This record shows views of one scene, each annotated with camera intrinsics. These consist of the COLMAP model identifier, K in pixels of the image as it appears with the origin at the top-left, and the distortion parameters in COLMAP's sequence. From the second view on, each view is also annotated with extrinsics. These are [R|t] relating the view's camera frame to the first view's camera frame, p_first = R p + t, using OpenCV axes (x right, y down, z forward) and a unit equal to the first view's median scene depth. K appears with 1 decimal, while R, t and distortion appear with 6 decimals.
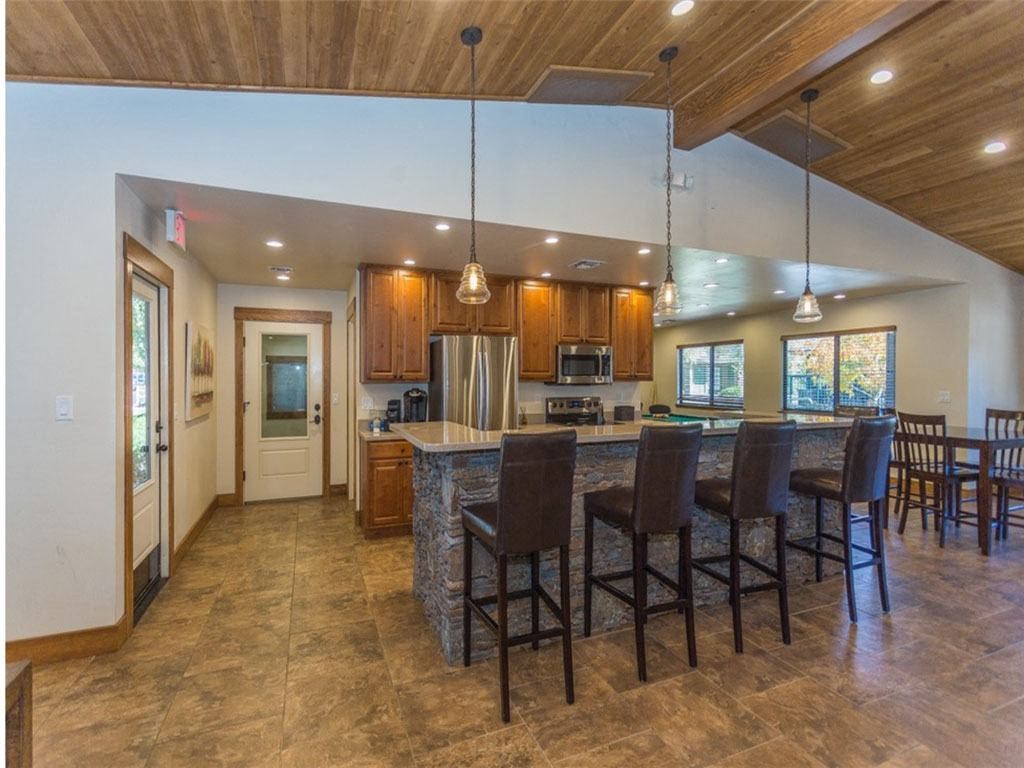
lens RADIAL K [[486.1, 0, 509.3], [0, 486.1, 382.8], [0, 0, 1]] dist [0.001216, 0.000907]
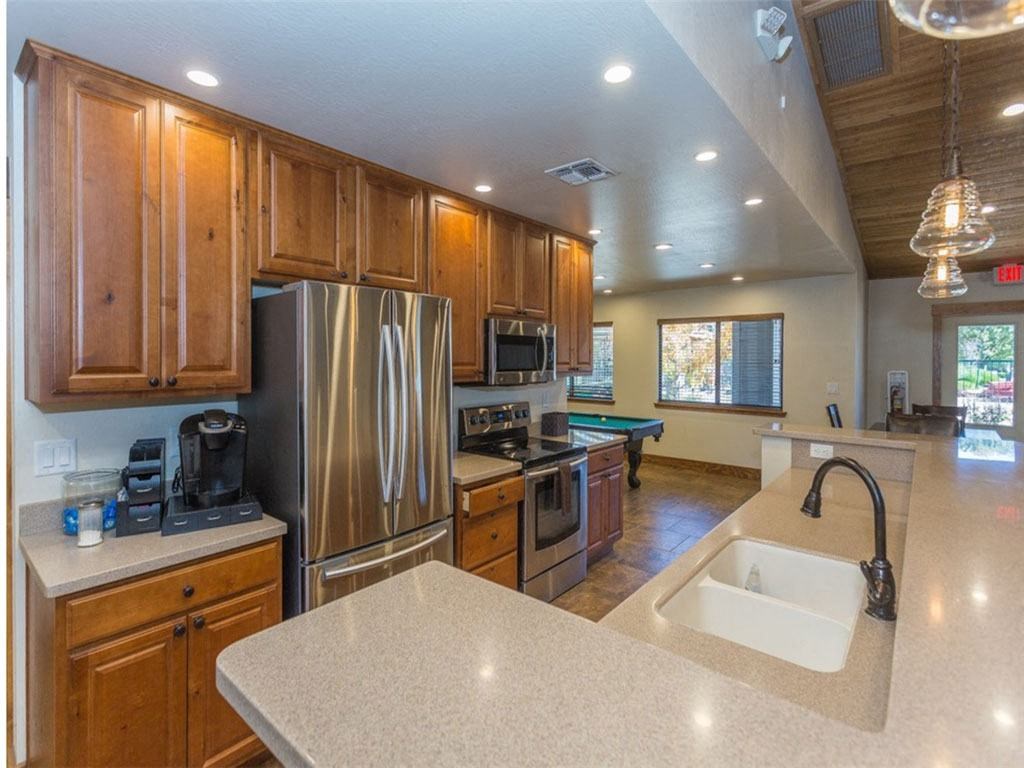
lens RADIAL K [[486.1, 0, 509.6], [0, 486.1, 366.2], [0, 0, 1]] dist [0.001216, 0.000907]
pose [[0.884313, -0.004067, 0.466877, -0.164270], [-0.000545, 0.999952, 0.009743, -0.029392], [-0.466894, -0.008870, 0.884269, 0.533117]]
